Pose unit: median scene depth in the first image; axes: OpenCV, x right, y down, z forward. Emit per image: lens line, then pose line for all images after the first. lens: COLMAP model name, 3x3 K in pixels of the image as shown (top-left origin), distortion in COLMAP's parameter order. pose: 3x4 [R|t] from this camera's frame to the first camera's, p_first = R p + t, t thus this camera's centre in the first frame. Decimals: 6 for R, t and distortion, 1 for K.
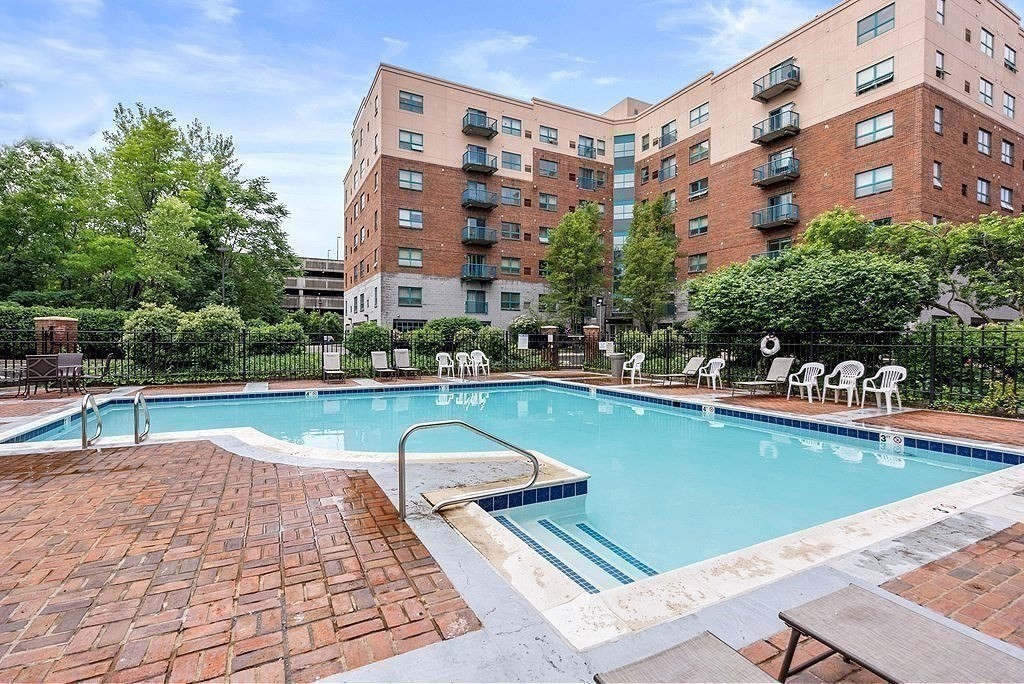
lens RADIAL K [[475.0, 0, 508.4], [0, 475.0, 331.2], [0, 0, 1]] dist [0.021527, -0.023116]
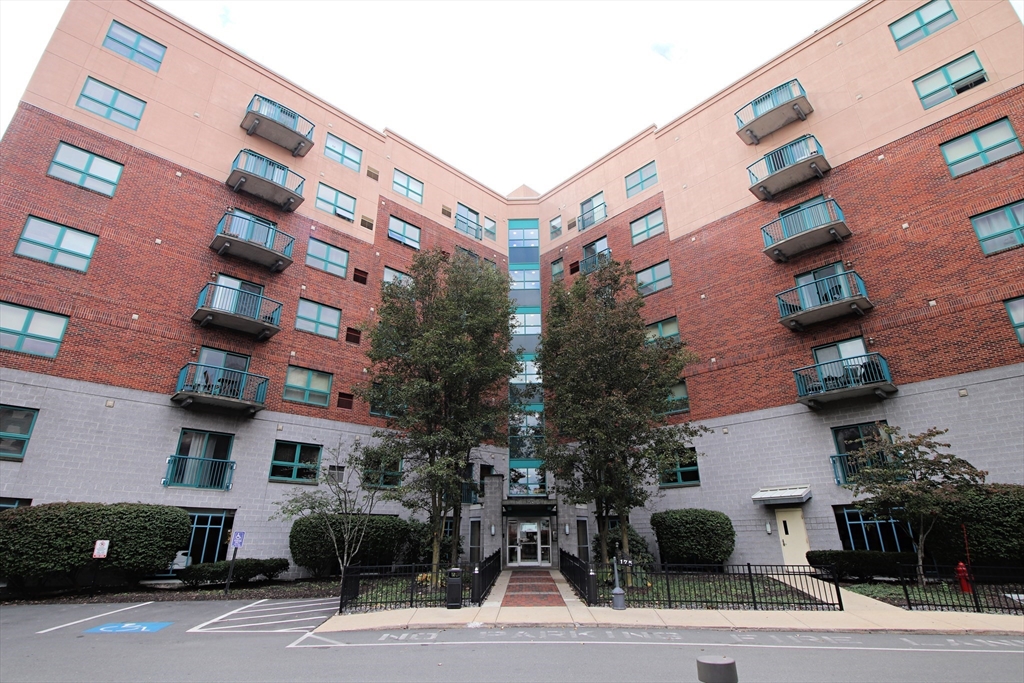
lens RADIAL K [[493.9, 0, 501.2], [0, 493.9, 336.8], [0, 0, 1]] dist [0.018324, -0.026229]
pose [[0.965317, 0.094882, 0.243229, 0.068464], [0.002261, 0.928553, -0.371193, 0.000781], [-0.261071, 0.358869, 0.896133, 0.509766]]
